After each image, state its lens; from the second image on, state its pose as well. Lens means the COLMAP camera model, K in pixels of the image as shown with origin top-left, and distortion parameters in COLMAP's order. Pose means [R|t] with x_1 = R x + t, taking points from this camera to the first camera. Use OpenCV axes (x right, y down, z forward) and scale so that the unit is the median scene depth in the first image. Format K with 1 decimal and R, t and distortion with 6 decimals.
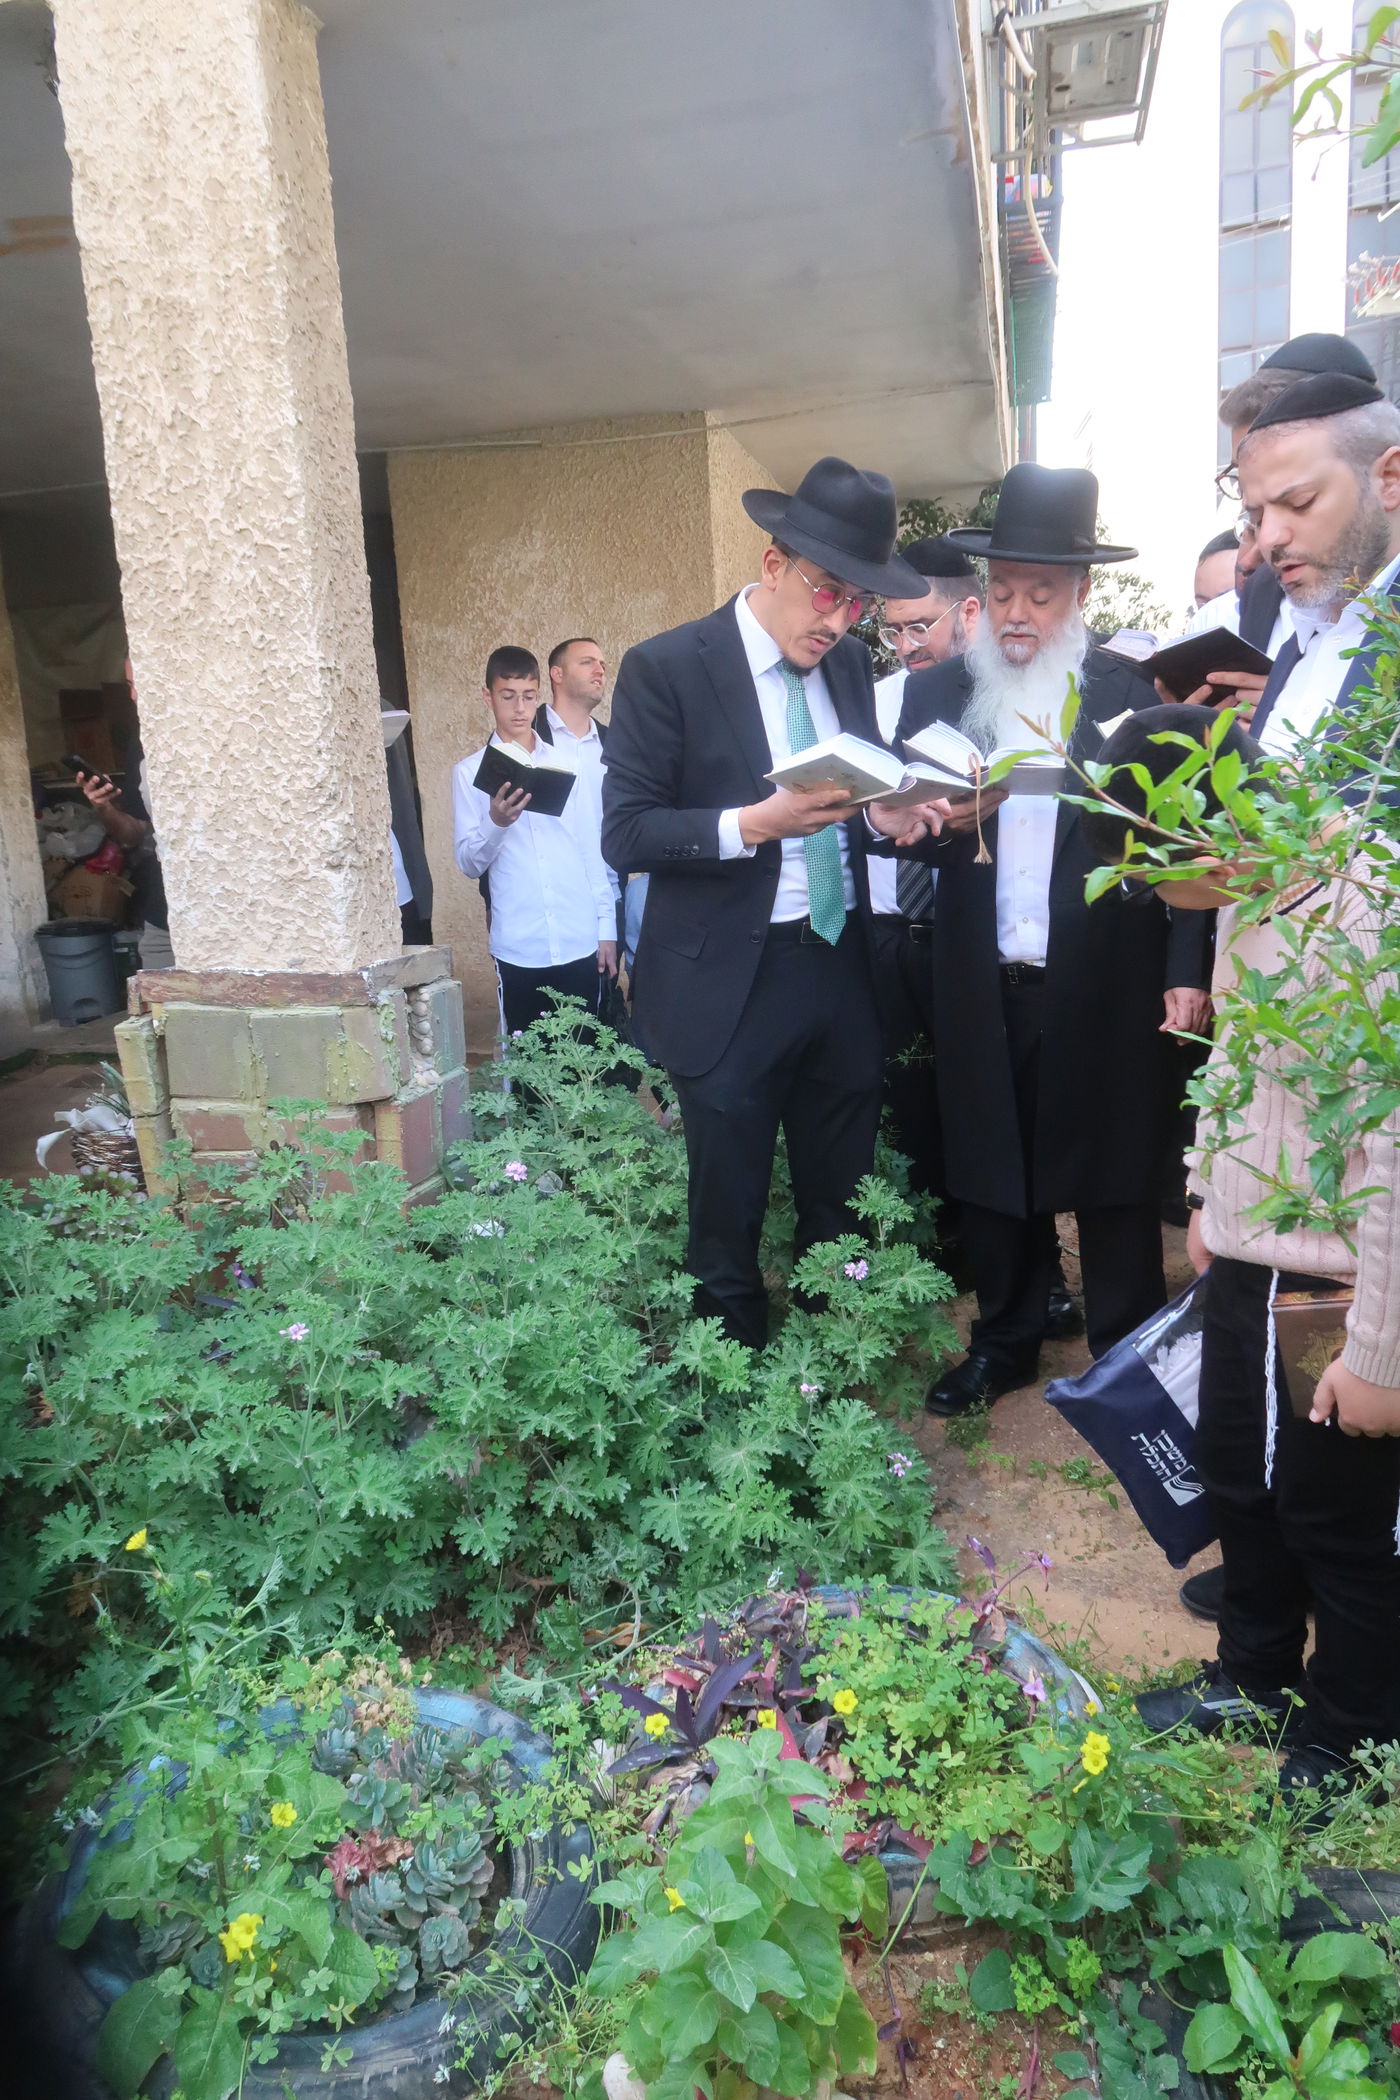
lens RADIAL K [[1488.2, 0, 700.4], [0, 1488.2, 1087.6], [0, 0, 1]] dist [0.002303, 0.003146]
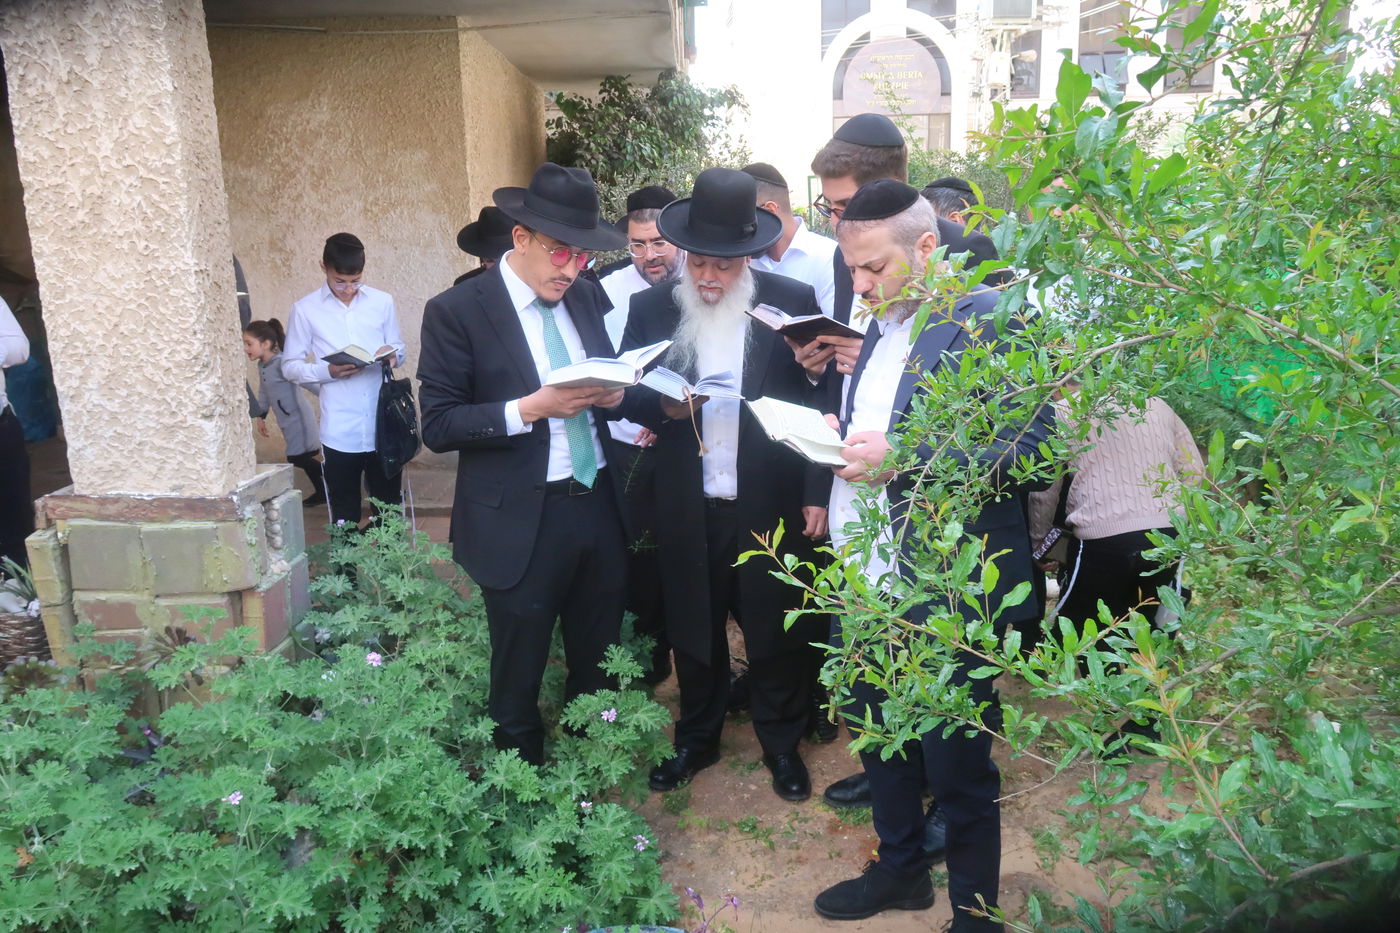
lens RADIAL K [[1175.1, 0, 709.8], [0, 1175.1, 481.1], [0, 0, 1]] dist [0.013341, 0.014274]
pose [[0.972445, -0.016217, 0.232568, -0.060675], [0.013277, 0.999811, 0.014201, -0.113911], [-0.232754, -0.010722, 0.972476, -0.162208]]
